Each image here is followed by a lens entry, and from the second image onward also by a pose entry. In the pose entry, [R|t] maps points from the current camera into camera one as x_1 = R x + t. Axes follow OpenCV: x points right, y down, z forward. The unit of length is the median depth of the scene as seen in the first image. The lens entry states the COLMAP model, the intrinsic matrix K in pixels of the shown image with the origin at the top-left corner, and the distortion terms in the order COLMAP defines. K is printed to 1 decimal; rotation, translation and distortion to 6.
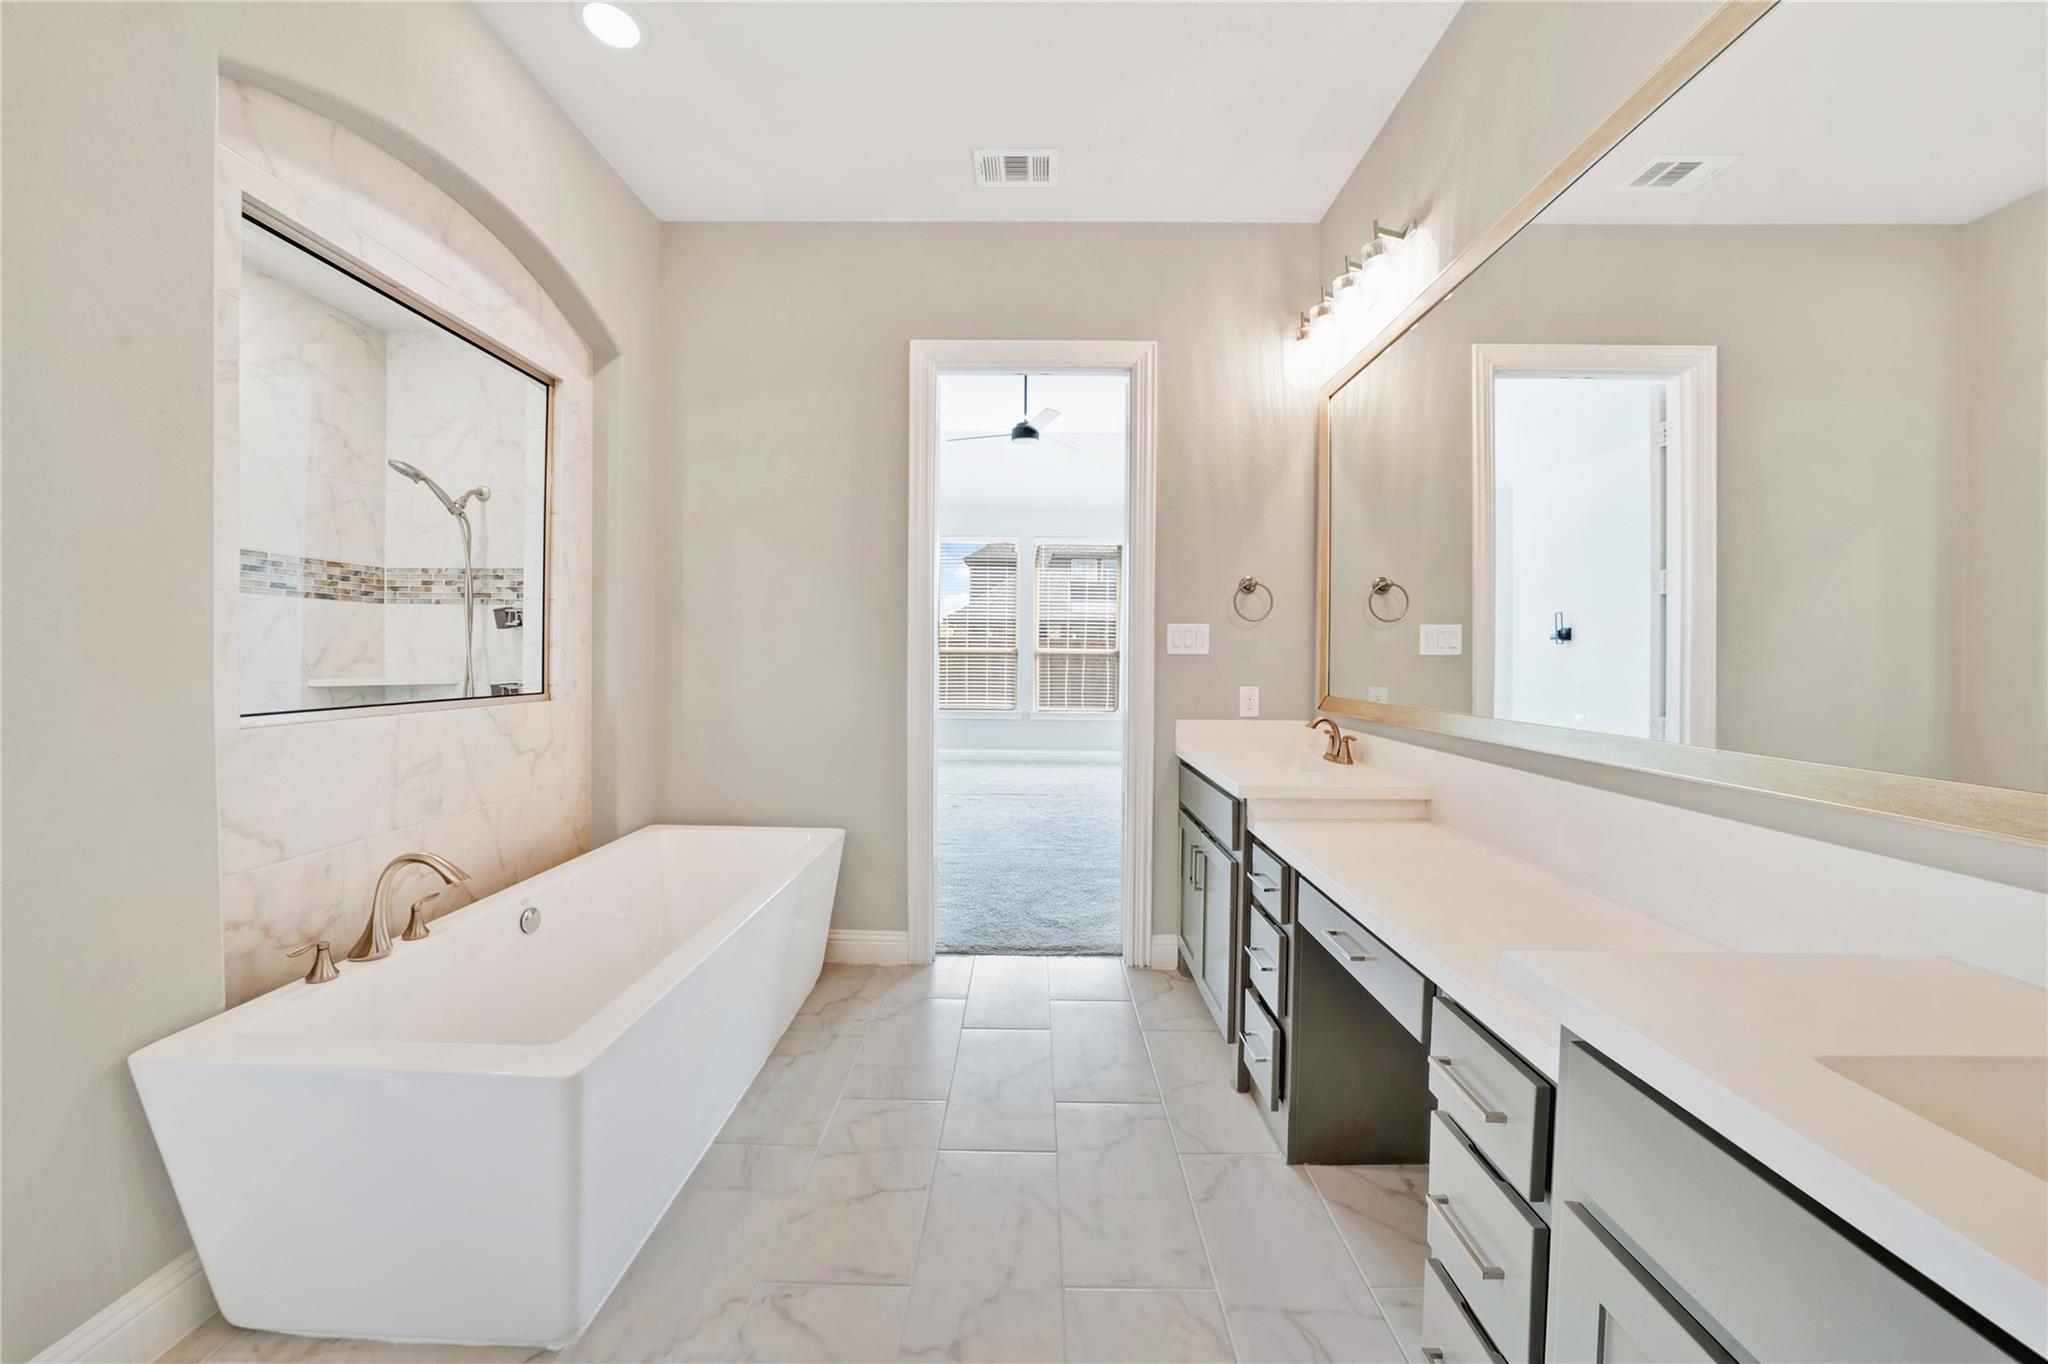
lens RADIAL K [[729.1, 0, 1027.9], [0, 729.1, 672.9], [0, 0, 1]] dist [-0.022070, 0.005974]
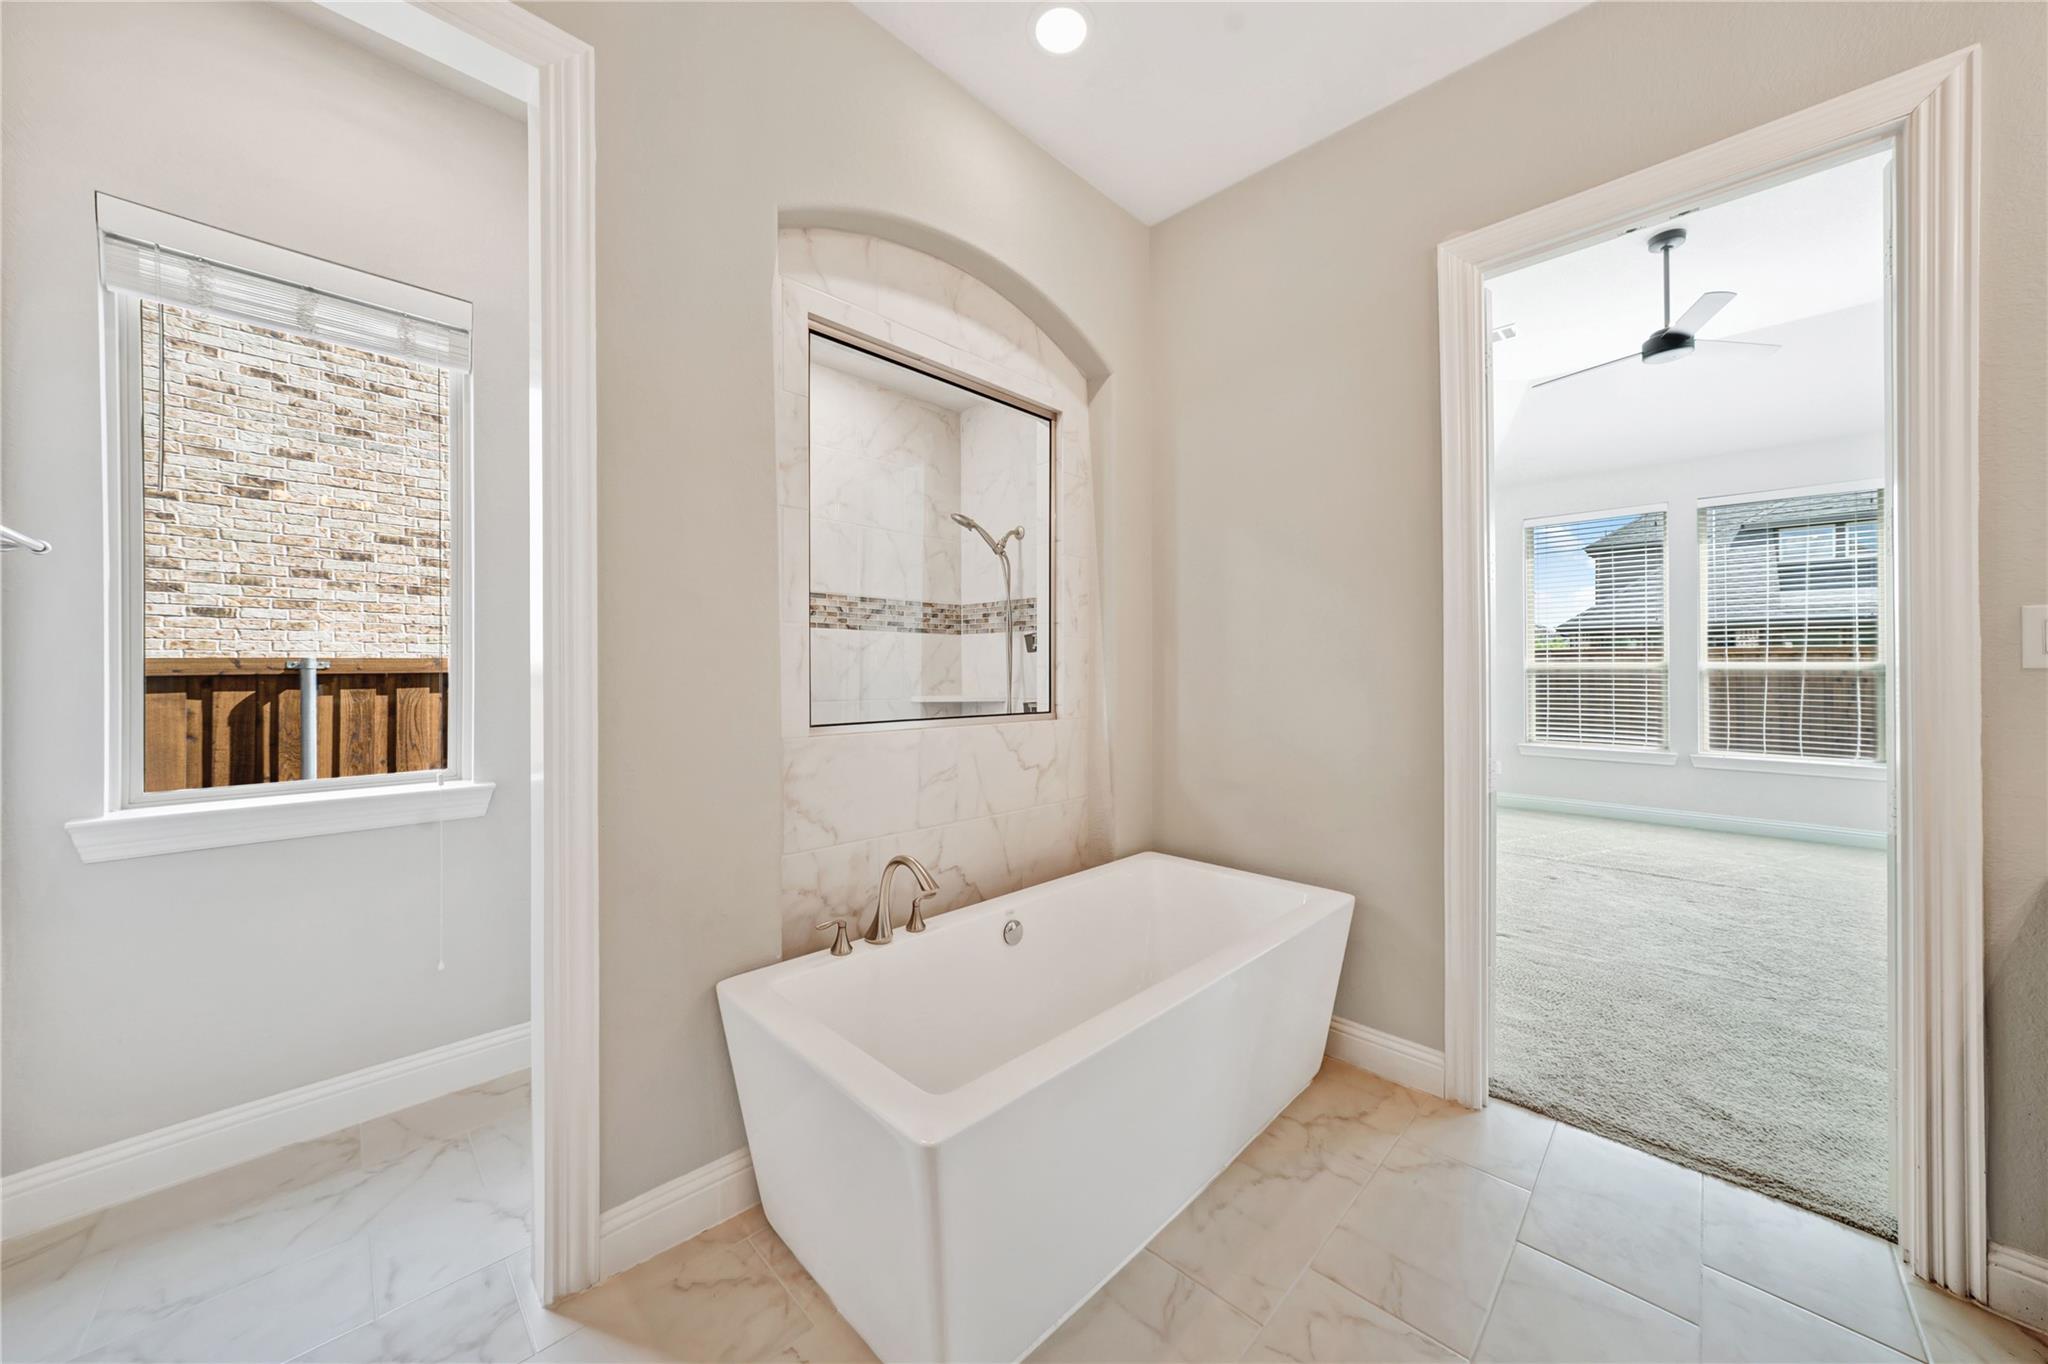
lens RADIAL K [[729.1, 0, 1027.9], [0, 729.1, 672.9], [0, 0, 1]] dist [-0.022070, 0.005974]
pose [[0.725394, -0.008850, -0.688277, 0.035565], [-0.010063, 0.999674, -0.023460, -0.003911], [0.688260, 0.023944, 0.725069, 0.194344]]
